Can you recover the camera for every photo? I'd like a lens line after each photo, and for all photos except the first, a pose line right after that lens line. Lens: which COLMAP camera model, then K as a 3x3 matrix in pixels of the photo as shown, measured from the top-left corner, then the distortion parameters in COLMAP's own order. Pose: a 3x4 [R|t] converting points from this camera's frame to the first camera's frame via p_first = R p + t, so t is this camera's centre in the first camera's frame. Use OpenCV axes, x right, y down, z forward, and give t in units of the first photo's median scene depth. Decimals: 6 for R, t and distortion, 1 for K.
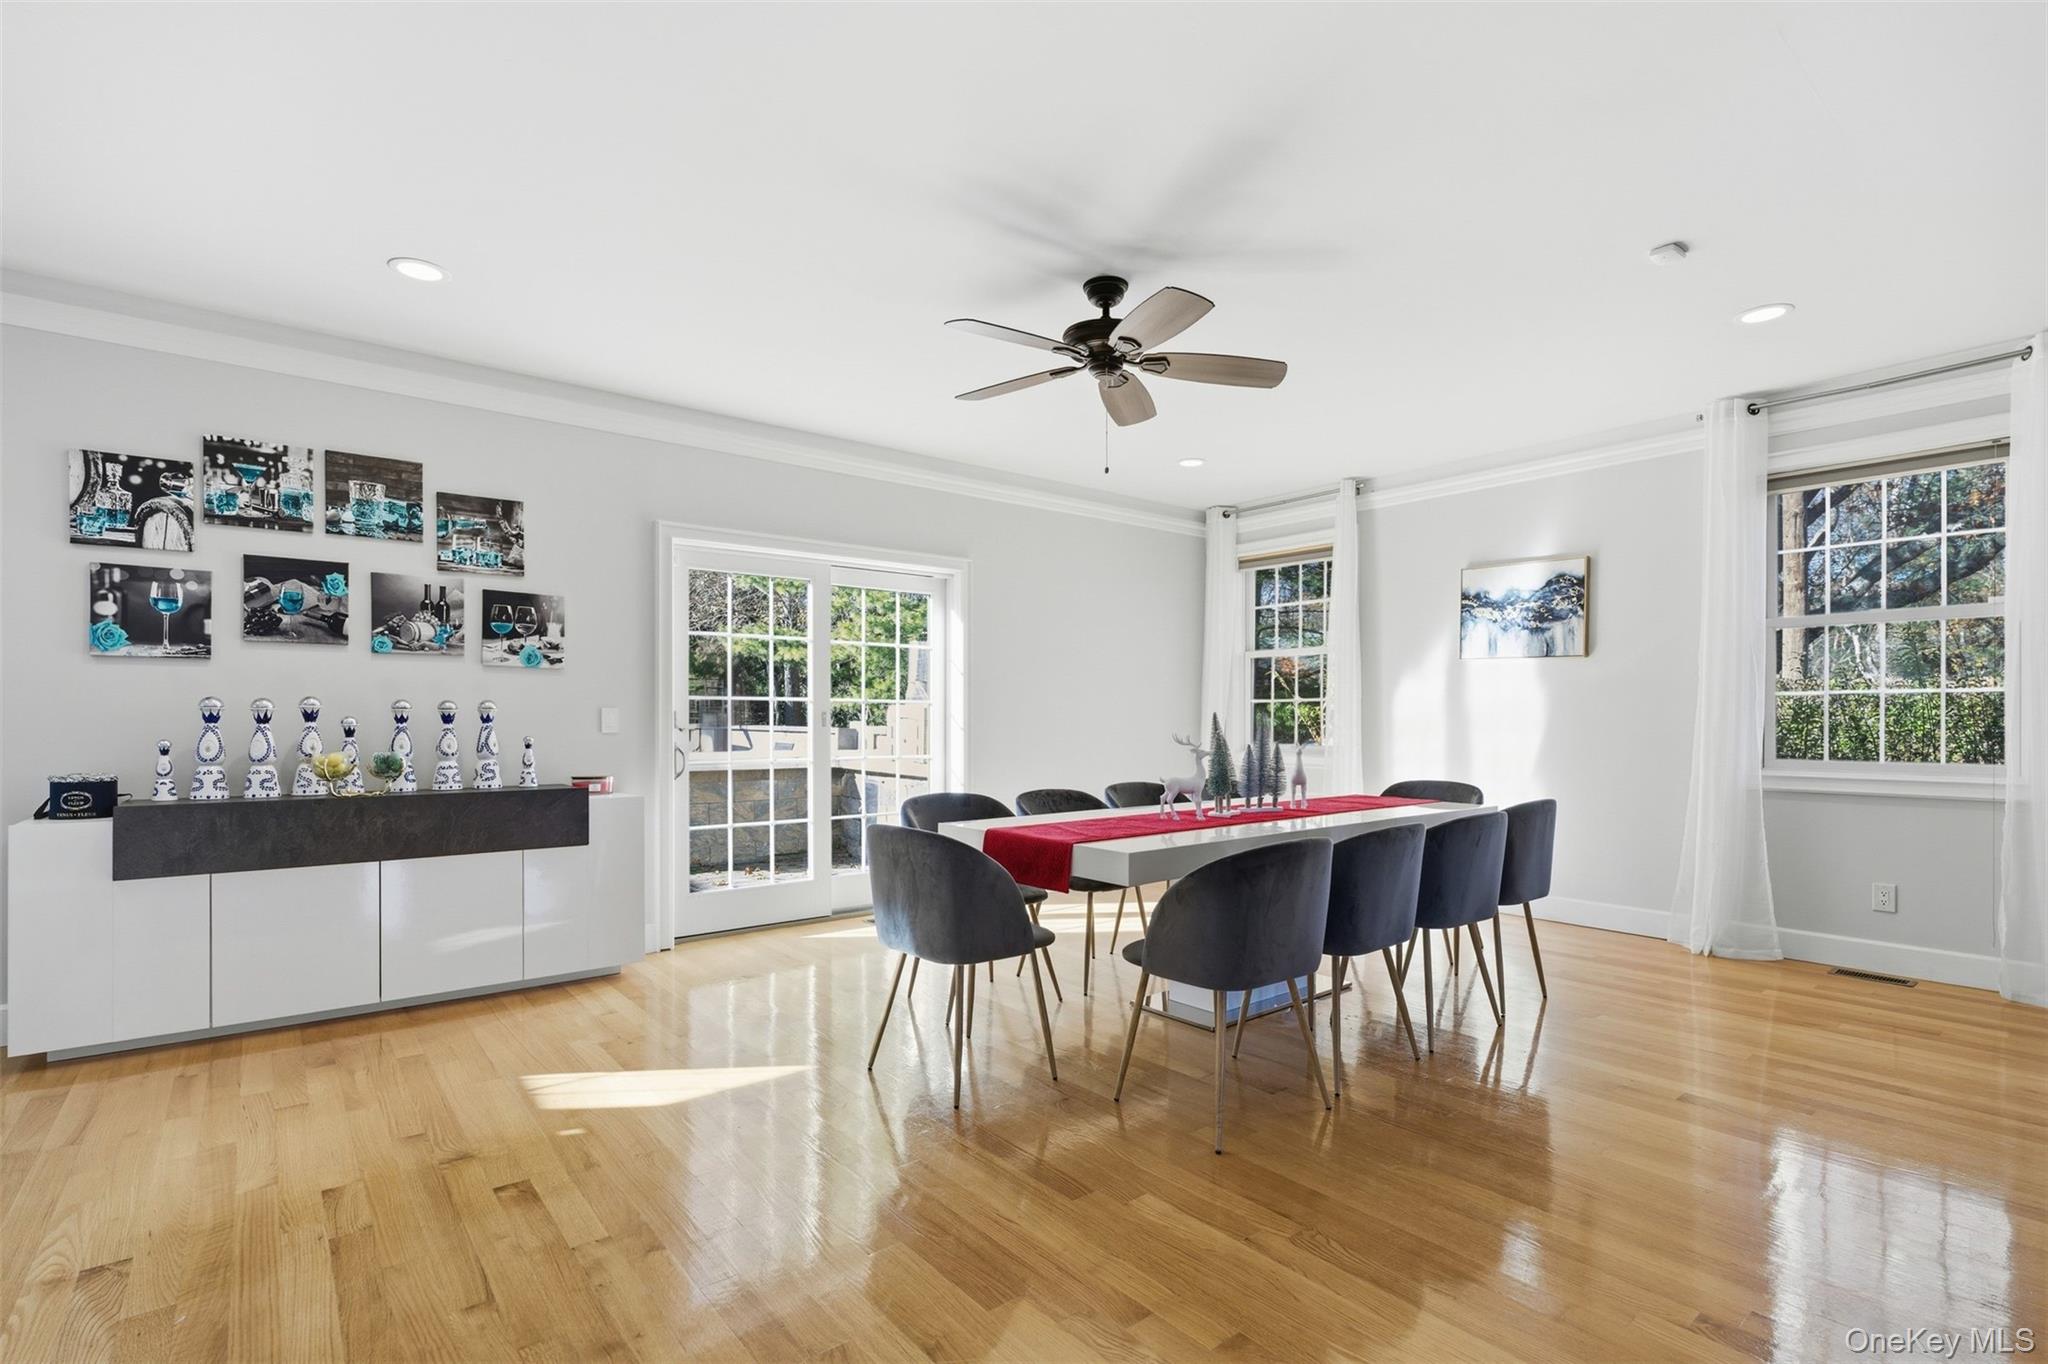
lens RADIAL K [[961.3, 0, 1020.0], [0, 961.3, 718.1], [0, 0, 1]] dist [-0.006302, 0.000487]
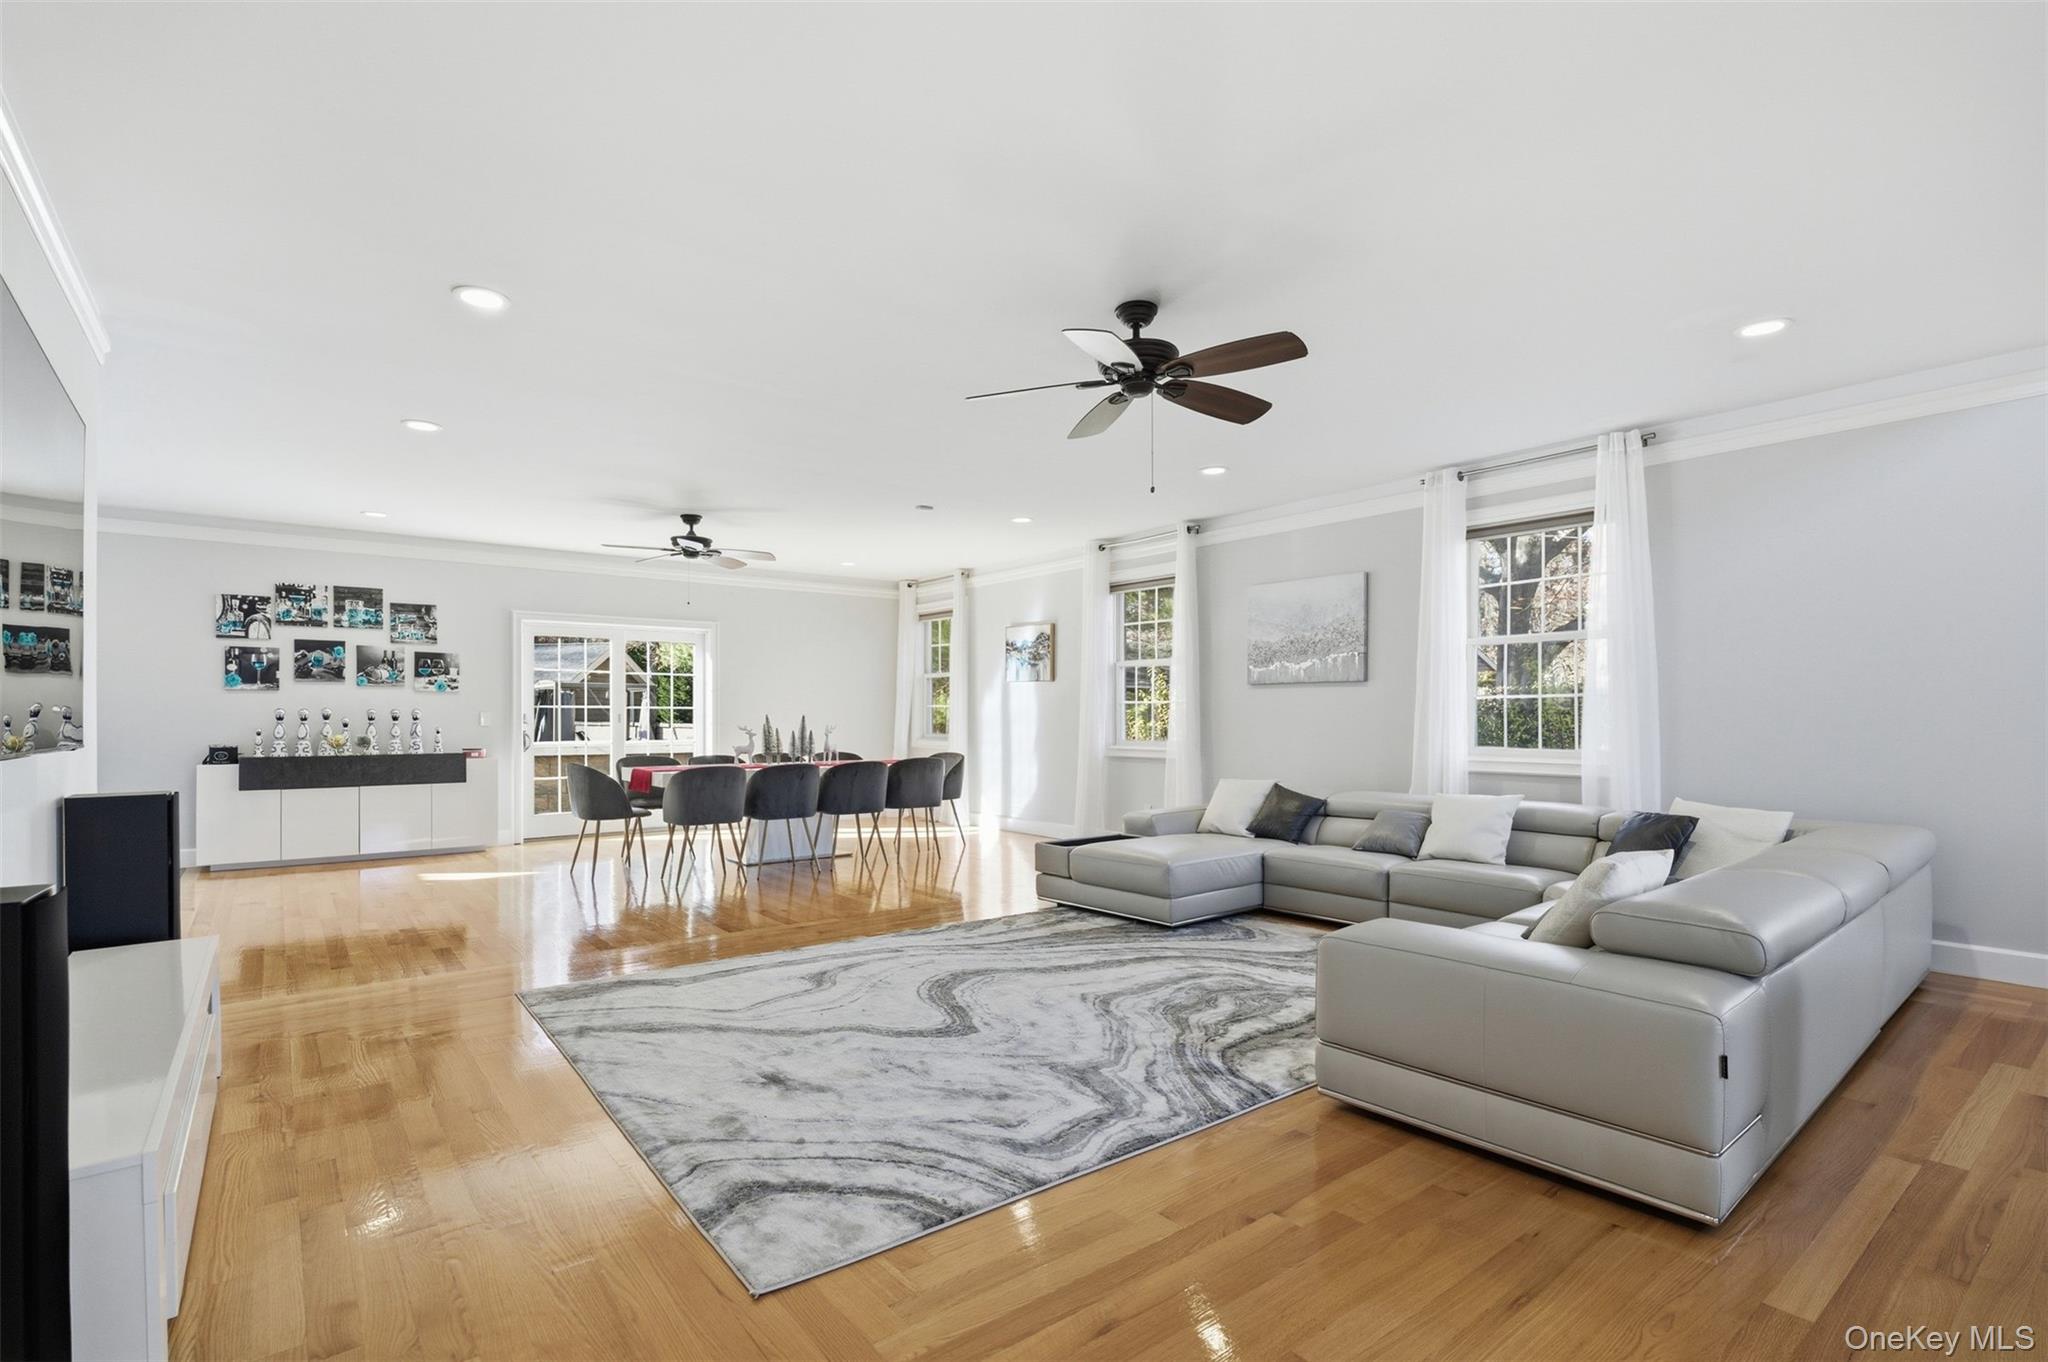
lens RADIAL K [[961.3, 0, 1015.6], [0, 961.3, 713.5], [0, 0, 1]] dist [-0.006302, 0.000487]
pose [[0.999738, -0.001869, -0.022792, 0.740239], [0.001832, 0.999997, -0.001610, -0.003991], [0.022795, 0.001568, 0.999739, -0.964098]]
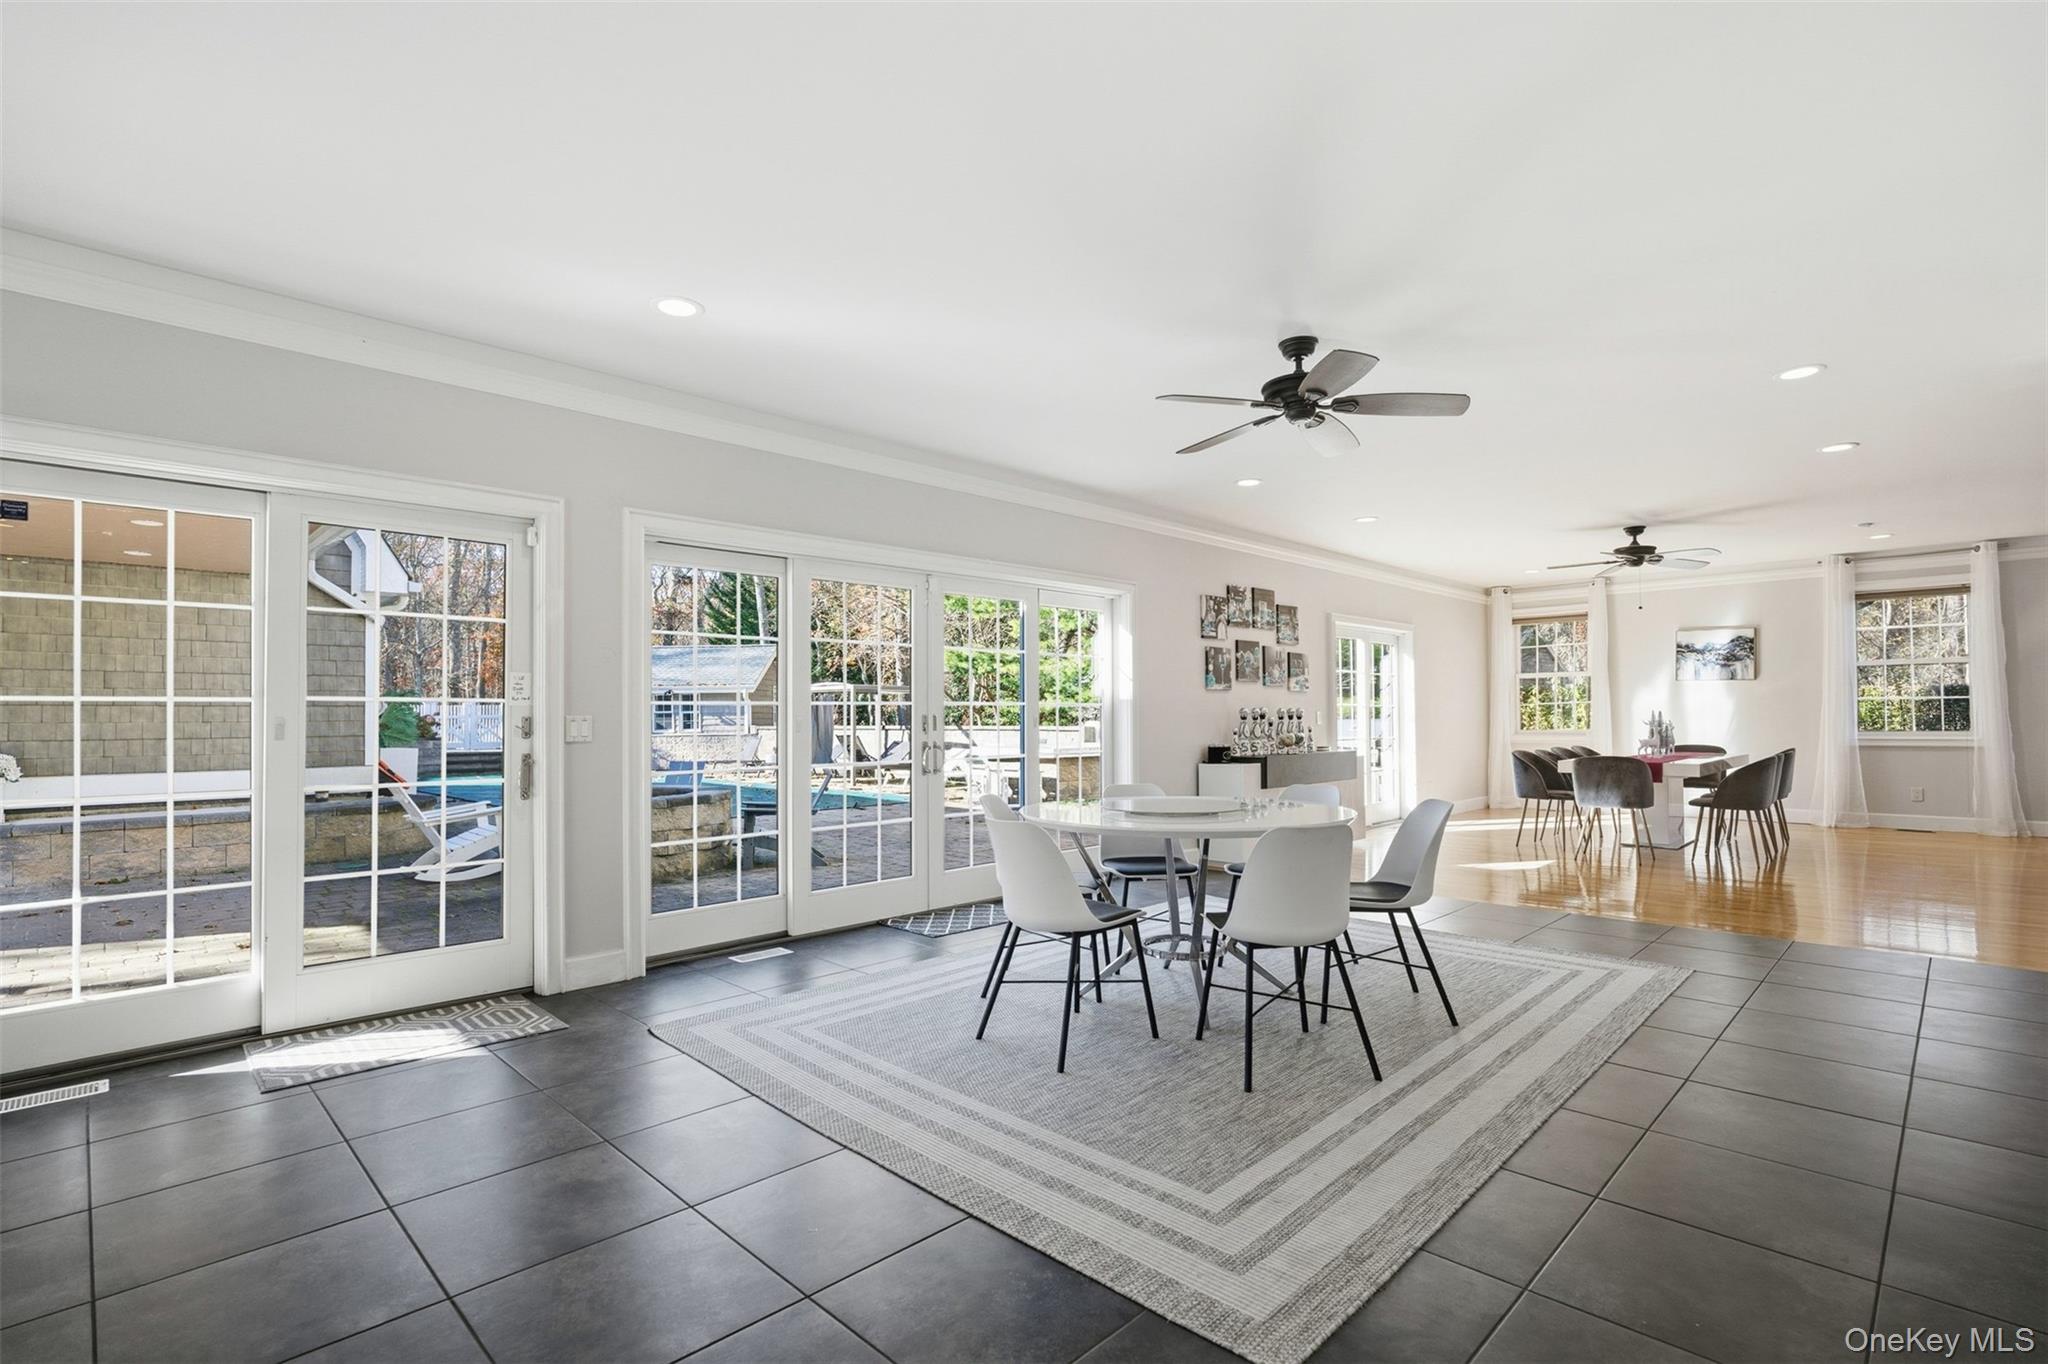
lens RADIAL K [[961.3, 0, 1030.0], [0, 961.3, 704.7], [0, 0, 1]] dist [-0.006302, 0.000487]
pose [[0.993481, -0.008818, 0.113659, -1.395760], [0.010564, 0.999835, -0.014770, -0.002491], [-0.113510, 0.015875, 0.993410, -0.961614]]
